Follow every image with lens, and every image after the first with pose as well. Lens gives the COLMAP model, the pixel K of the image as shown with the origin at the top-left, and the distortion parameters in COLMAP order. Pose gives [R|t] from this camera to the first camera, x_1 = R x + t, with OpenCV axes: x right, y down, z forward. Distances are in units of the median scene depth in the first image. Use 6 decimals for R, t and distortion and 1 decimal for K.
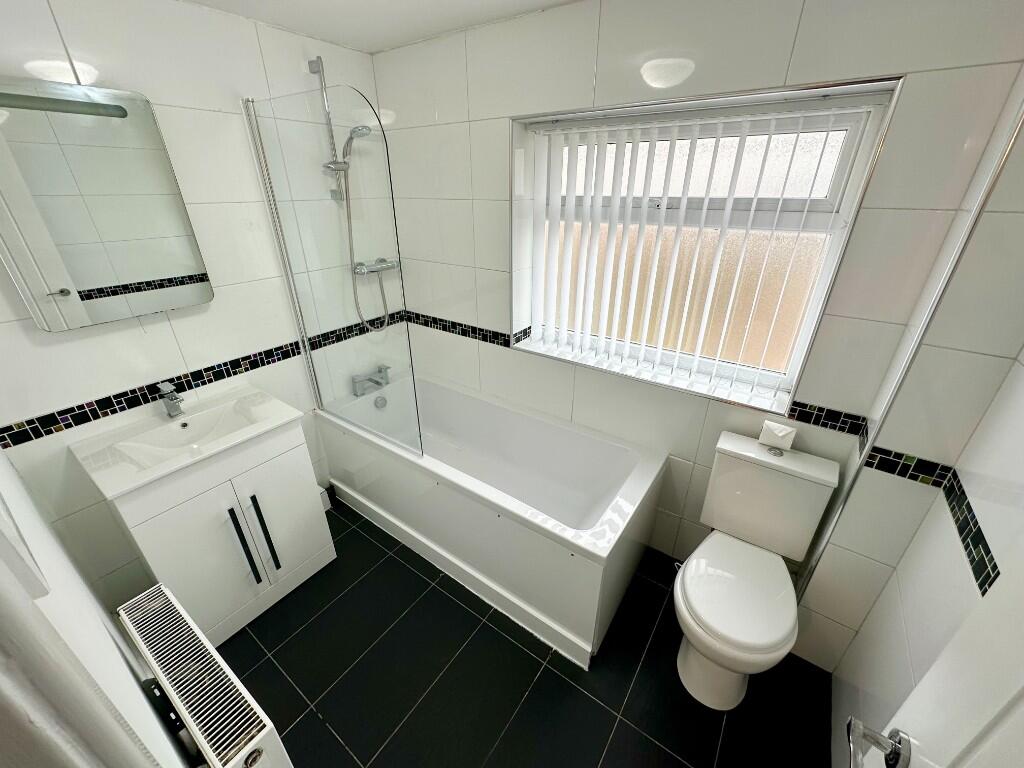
lens RADIAL K [[407.9, 0, 512.0], [0, 407.9, 384.0], [0, 0, 1]] dist [-0.000671, 0.000011]
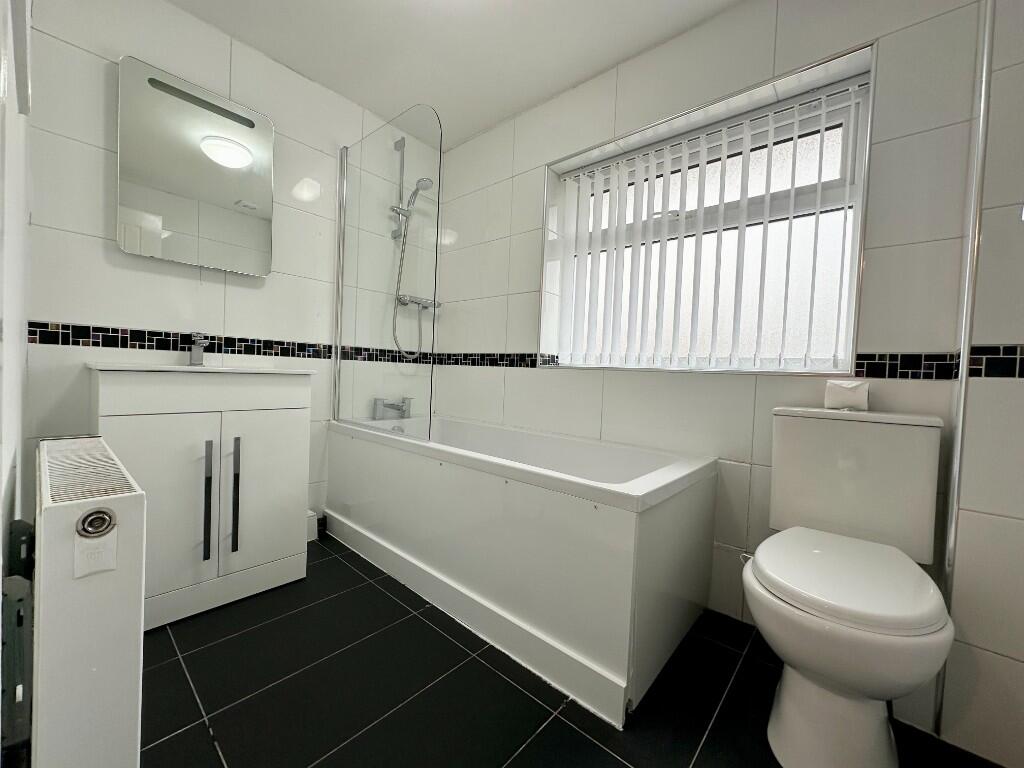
lens RADIAL K [[407.9, 0, 512.0], [0, 407.9, 384.0], [0, 0, 1]] dist [-0.000671, 0.000011]
pose [[0.993456, 0.044156, -0.105332, 0.050278], [-0.084055, 0.907055, -0.412535, 0.425356], [0.077326, 0.418690, 0.904831, 0.157966]]
